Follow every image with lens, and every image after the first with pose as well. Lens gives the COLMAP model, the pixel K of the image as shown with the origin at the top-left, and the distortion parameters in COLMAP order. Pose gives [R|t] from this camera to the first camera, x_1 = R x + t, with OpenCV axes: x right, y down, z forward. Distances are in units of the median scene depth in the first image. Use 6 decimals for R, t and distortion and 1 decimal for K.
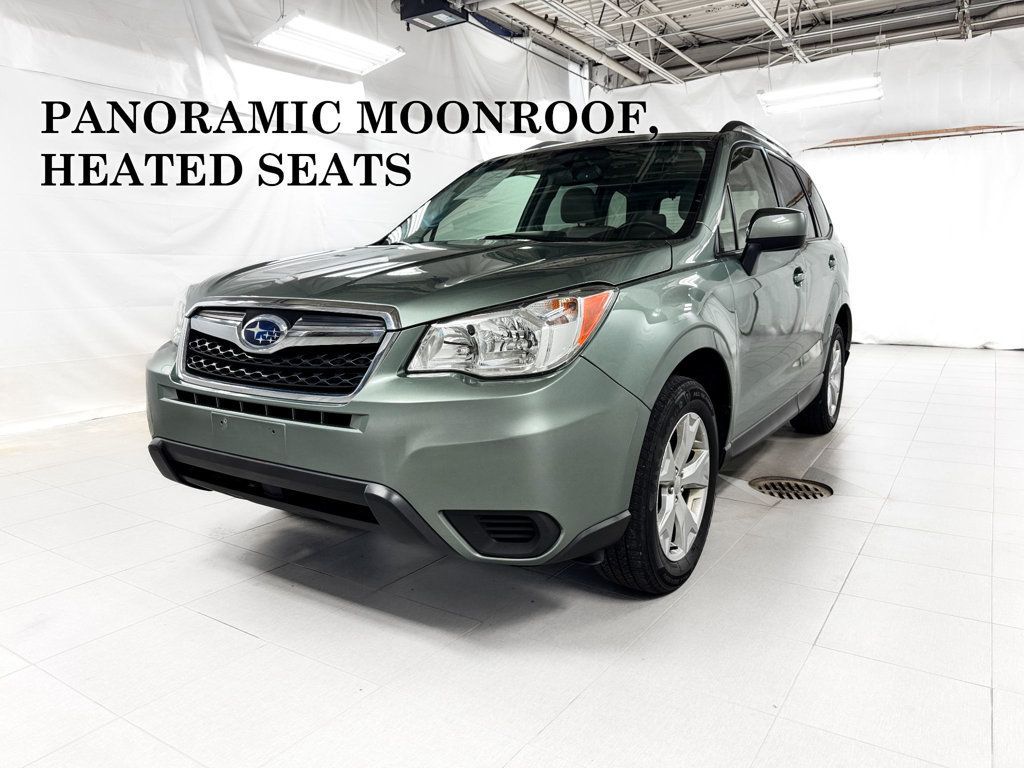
lens RADIAL K [[728.0, 0, 511.1], [0, 728.0, 383.9], [0, 0, 1]] dist [0.043497, -0.045466]
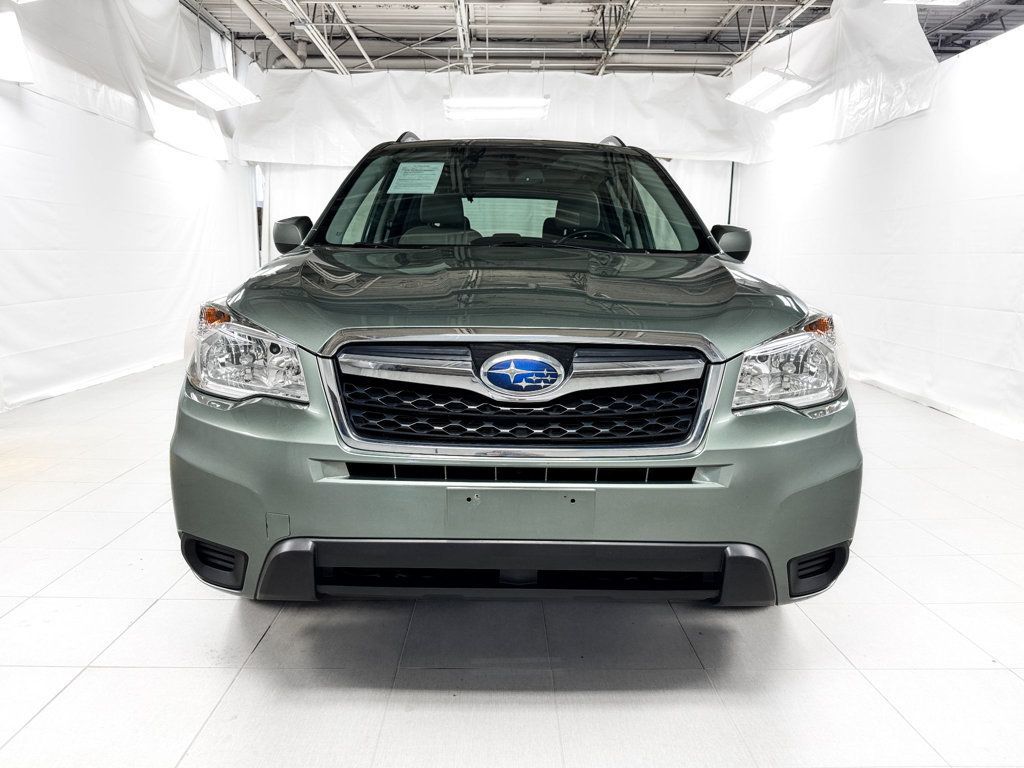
lens RADIAL K [[733.6, 0, 507.8], [0, 733.6, 385.0], [0, 0, 1]] dist [0.039581, -0.056495]
pose [[0.833297, -0.079408, 0.547092, -0.633702], [0.073874, 0.996749, 0.032152, -0.069768], [-0.547867, 0.013624, 0.836455, 0.304609]]
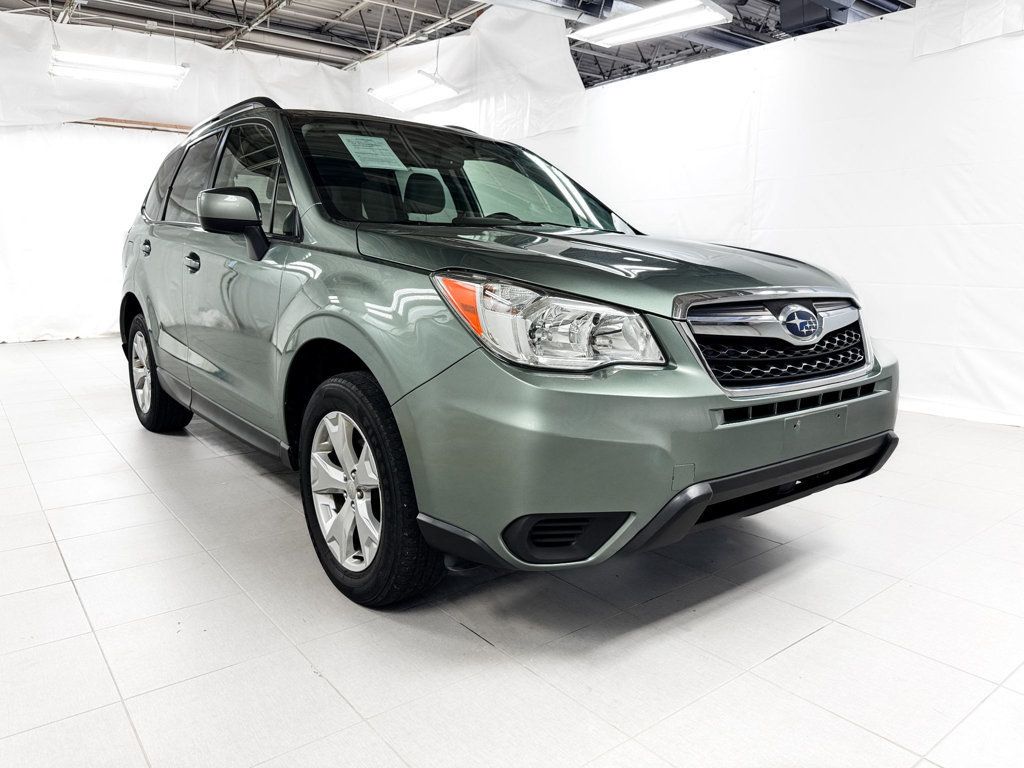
lens RADIAL K [[736.7, 0, 515.0], [0, 736.7, 380.5], [0, 0, 1]] dist [-0.000887, -0.000531]
pose [[0.327832, -0.151005, 0.932590, -1.136826], [0.140924, 0.983915, 0.109776, -0.128292], [-0.934166, 0.095437, 0.343839, 0.843674]]
